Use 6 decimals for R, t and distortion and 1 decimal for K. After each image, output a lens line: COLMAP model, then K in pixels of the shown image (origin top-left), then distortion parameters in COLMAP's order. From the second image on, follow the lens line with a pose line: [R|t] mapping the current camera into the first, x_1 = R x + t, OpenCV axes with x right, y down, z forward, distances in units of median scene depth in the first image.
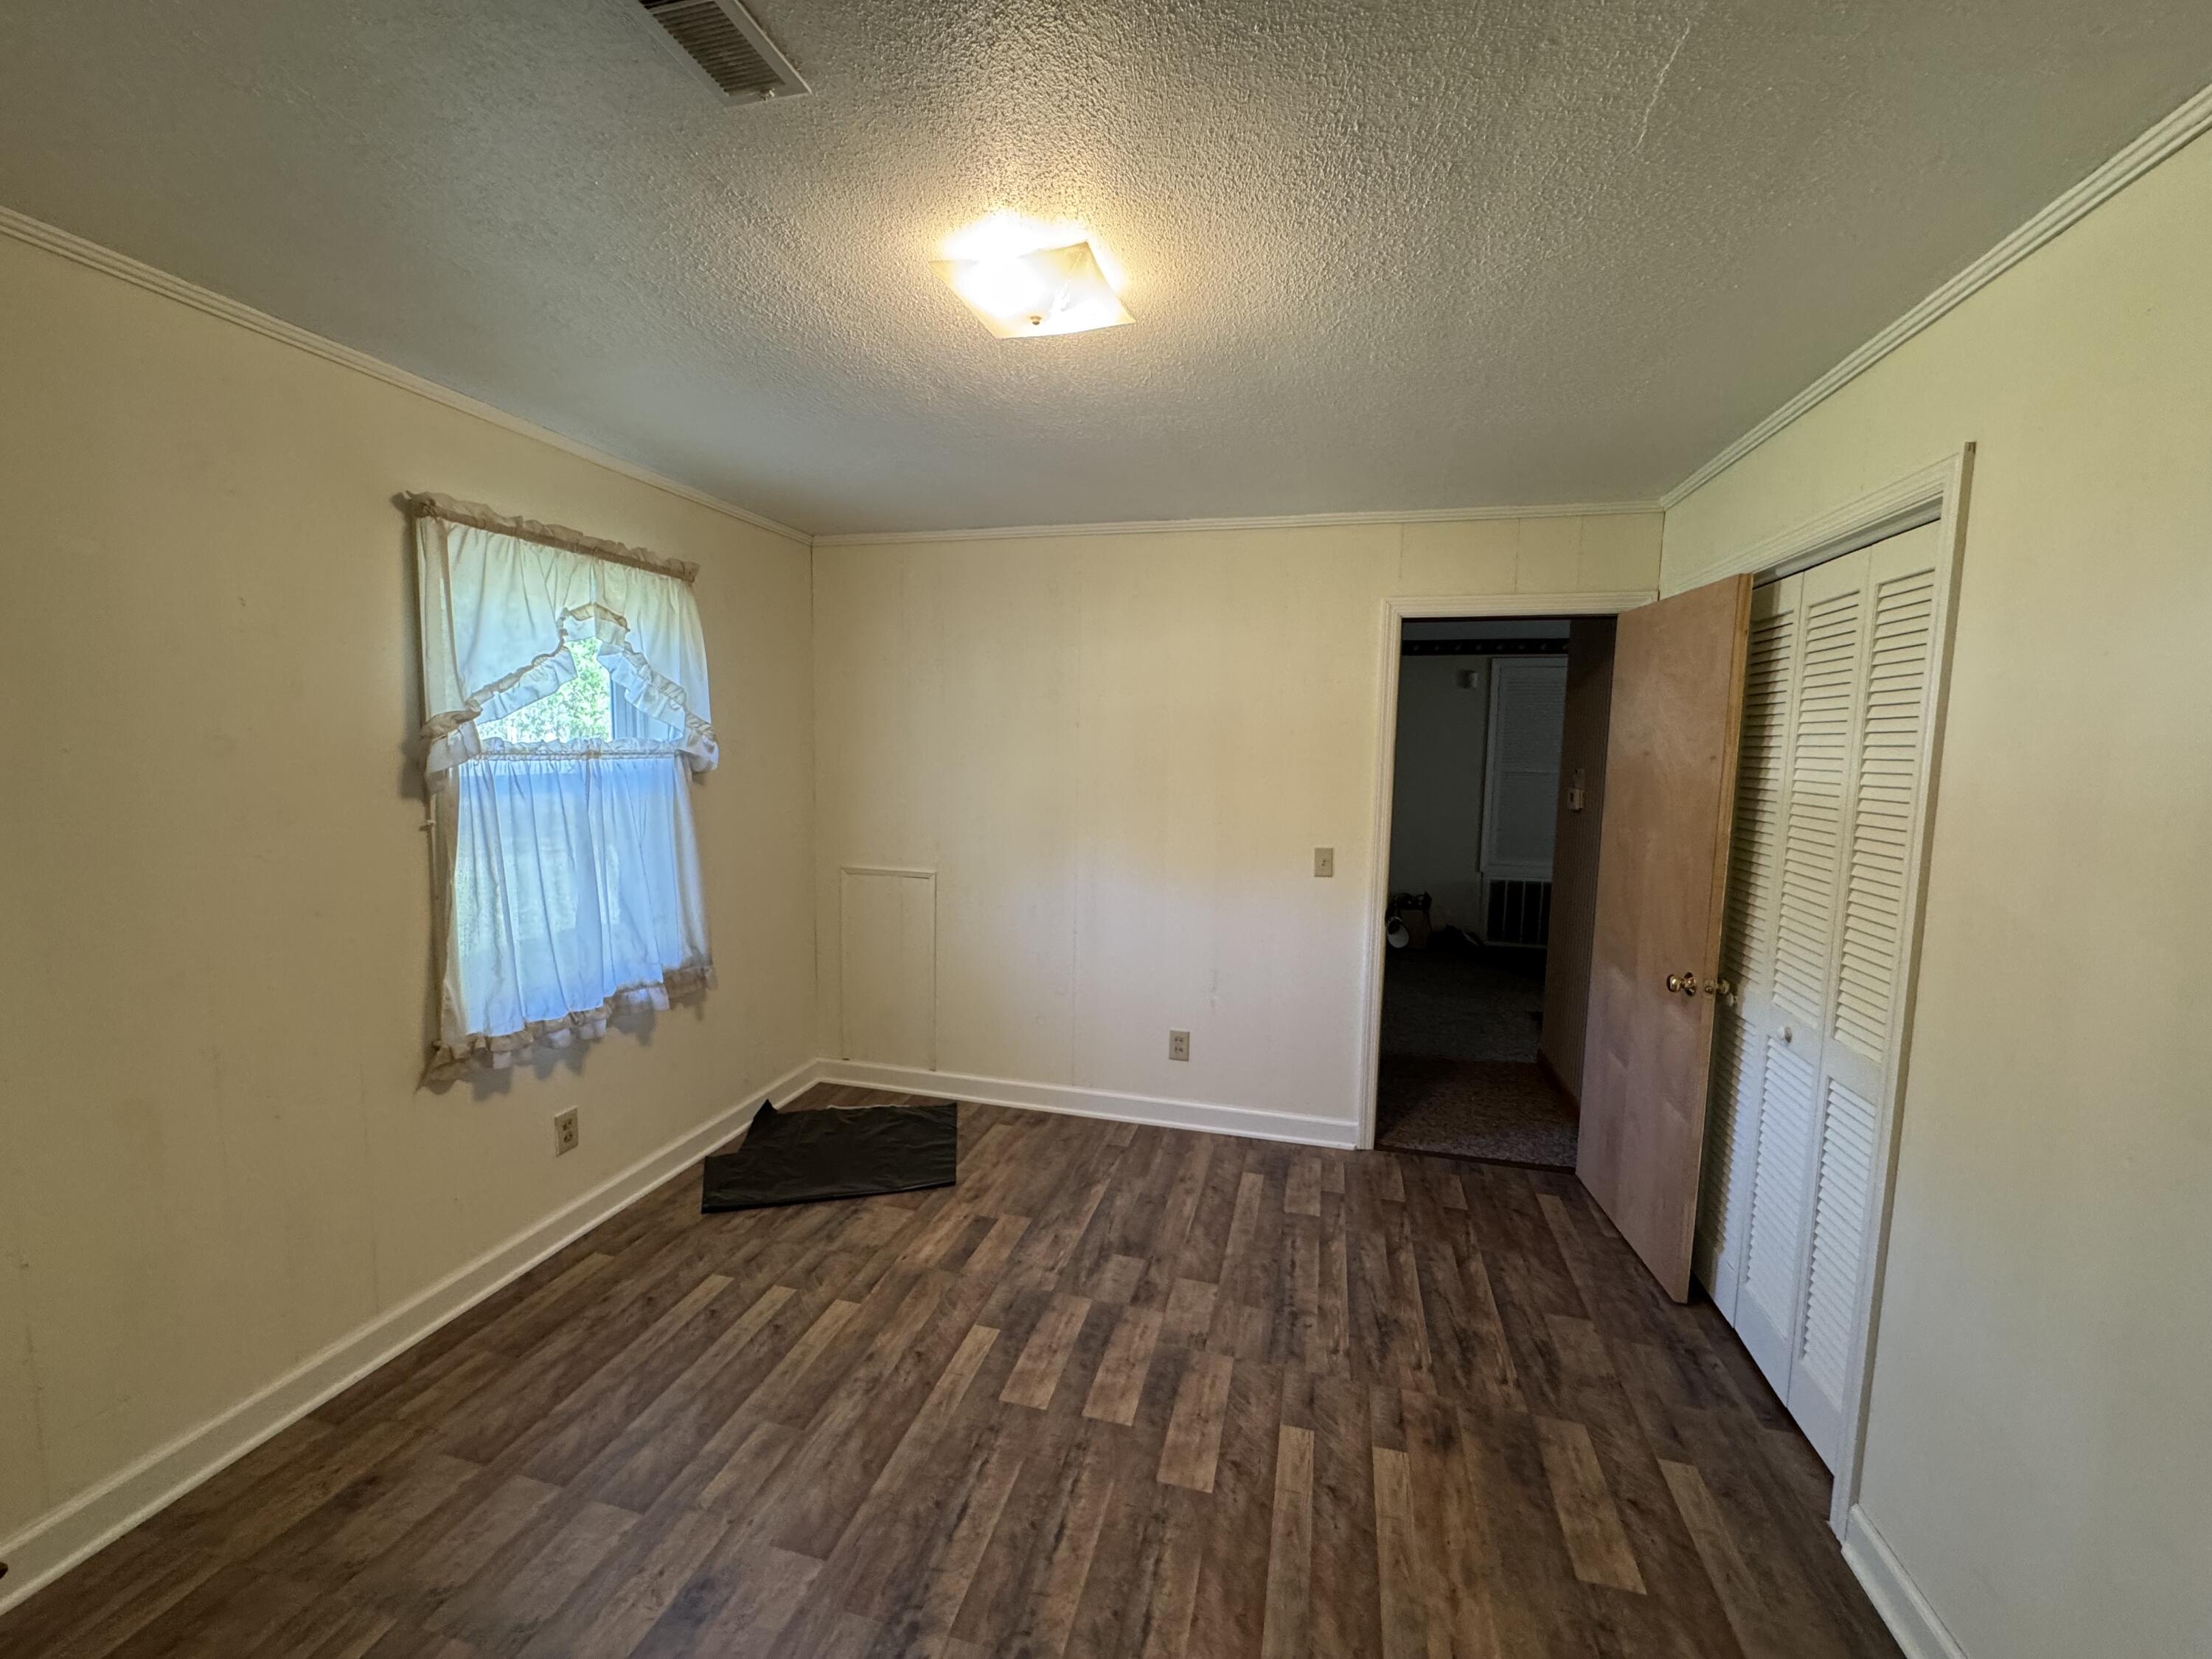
lens RADIAL K [[884.9, 0, 1106.3], [0, 884.9, 837.9], [0, 0, 1]] dist [-0.001761, 0.000018]
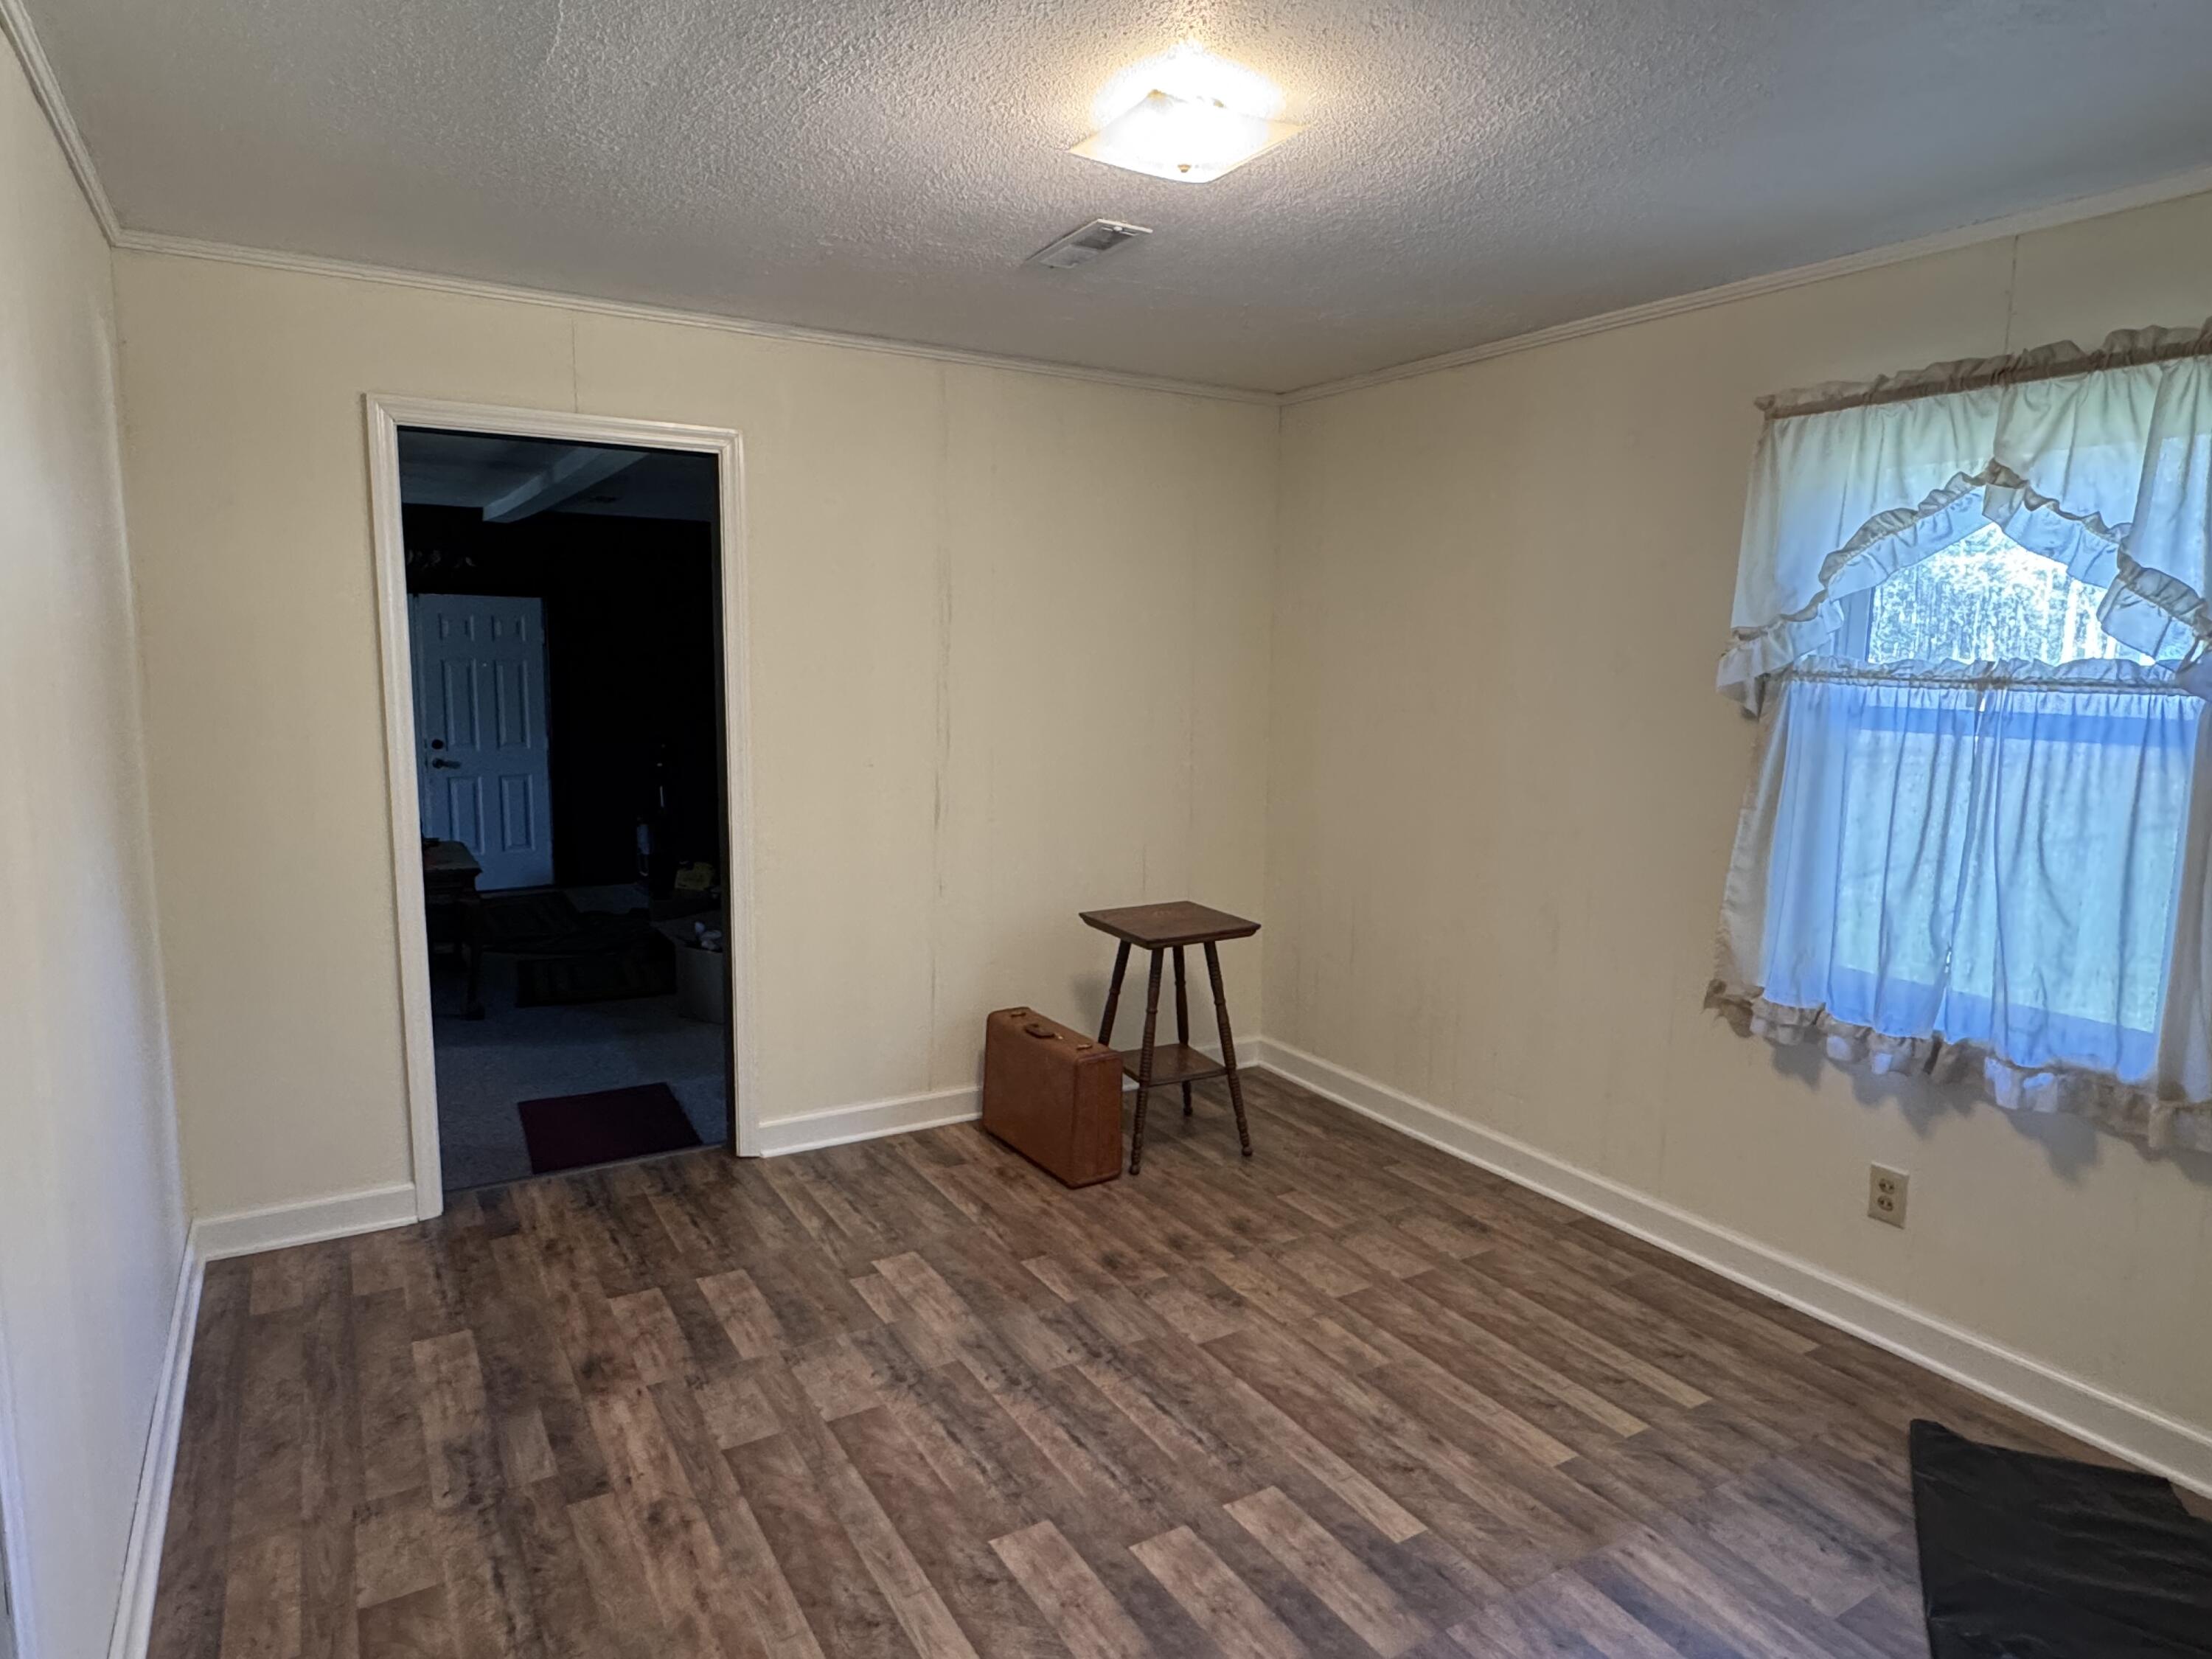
lens RADIAL K [[1286.7, 0, 1105.4], [0, 1286.7, 839.2], [0, 0, 1]] dist [0.005397, 0.000371]
pose [[-0.697407, 0.077017, -0.712525, 0.746764], [-0.103283, 0.973029, 0.206267, -0.140913], [0.709194, 0.217444, -0.670643, 1.525620]]
